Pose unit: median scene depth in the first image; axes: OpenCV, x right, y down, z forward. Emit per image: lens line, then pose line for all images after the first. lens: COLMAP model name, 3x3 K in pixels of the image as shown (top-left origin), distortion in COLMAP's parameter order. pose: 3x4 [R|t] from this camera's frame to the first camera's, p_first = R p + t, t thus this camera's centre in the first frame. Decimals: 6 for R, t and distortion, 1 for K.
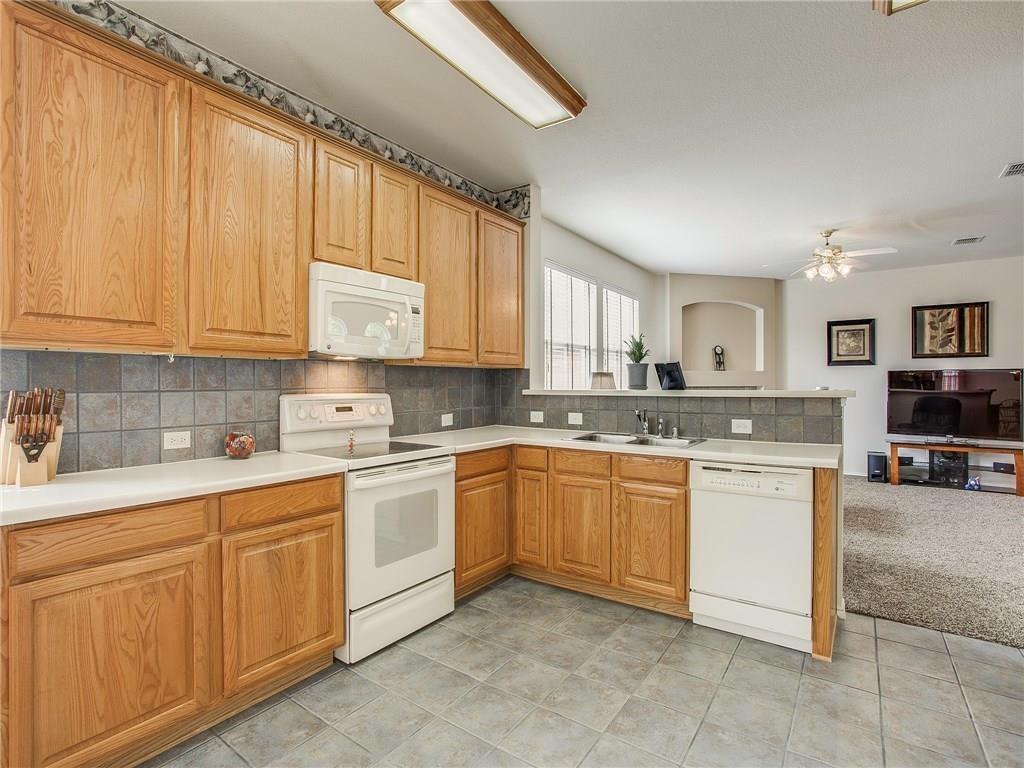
lens RADIAL K [[500.4, 0, 500.8], [0, 500.4, 385.4], [0, 0, 1]] dist [-0.053595, 0.017028]
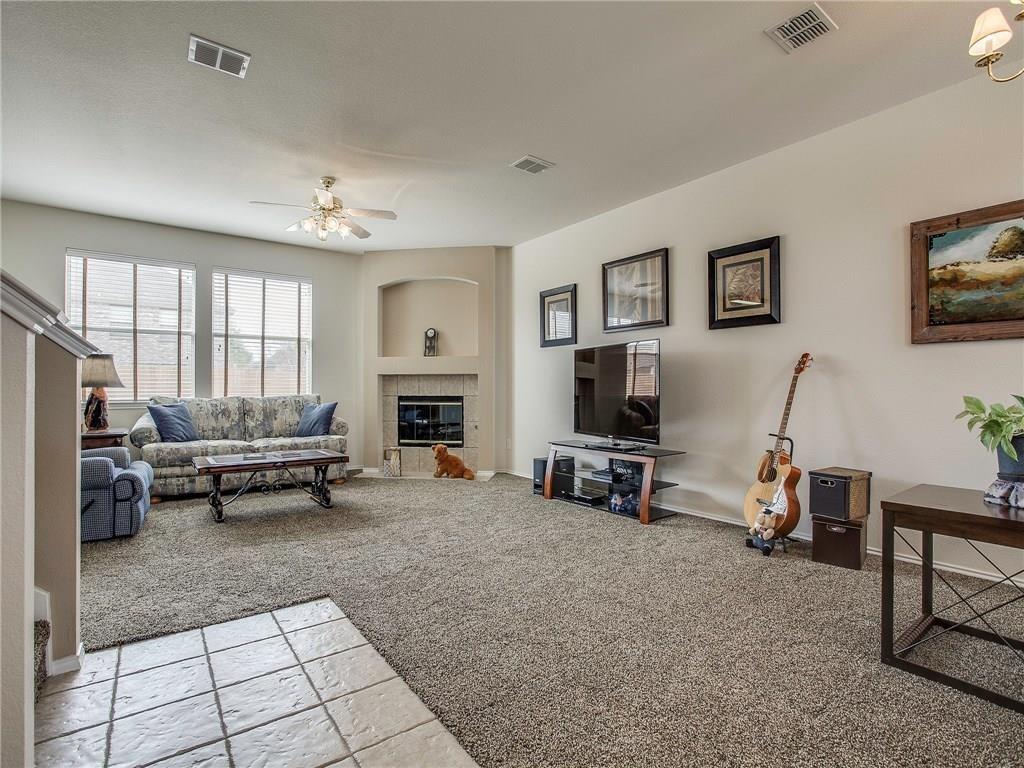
lens RADIAL K [[500.4, 0, 503.5], [0, 500.4, 387.7], [0, 0, 1]] dist [-0.053595, 0.017028]
pose [[0.950659, 0.000262, -0.310238, 2.086301], [-0.001493, 0.999992, -0.003729, 0.070722], [0.310234, 0.004008, 0.950652, 0.486695]]
